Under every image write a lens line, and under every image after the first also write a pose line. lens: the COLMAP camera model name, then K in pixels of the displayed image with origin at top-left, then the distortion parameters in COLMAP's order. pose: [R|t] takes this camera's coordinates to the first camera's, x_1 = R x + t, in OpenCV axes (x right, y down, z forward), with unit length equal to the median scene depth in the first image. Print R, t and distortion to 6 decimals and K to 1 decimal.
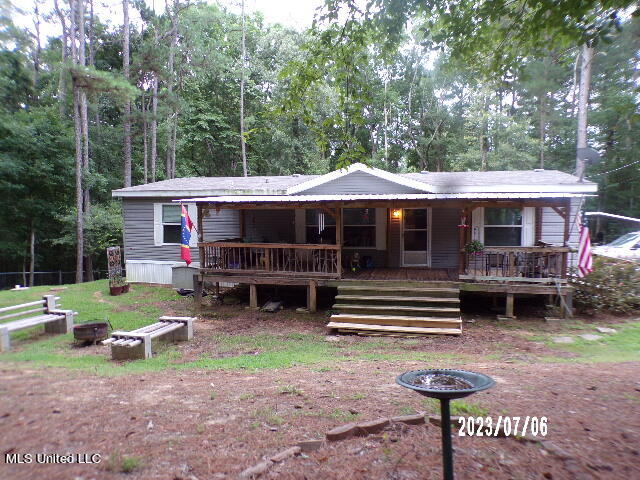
lens RADIAL K [[442.5, 0, 334.4], [0, 442.5, 237.4], [0, 0, 1]] dist [-0.002317, 0.009917]
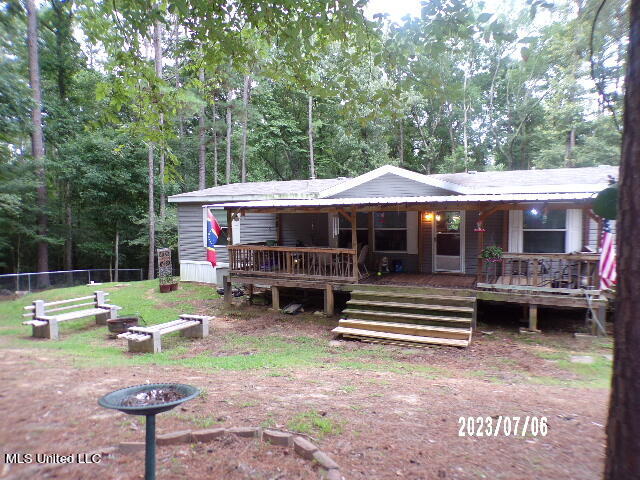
lens RADIAL K [[442.5, 0, 322.1], [0, 442.5, 240.1], [0, 0, 1]] dist [-0.002317, 0.009917]
pose [[0.978073, 0.005825, -0.208181, 0.132007], [-0.005332, 0.999981, 0.002930, -0.005238], [0.208194, -0.001755, 0.978086, 0.016585]]
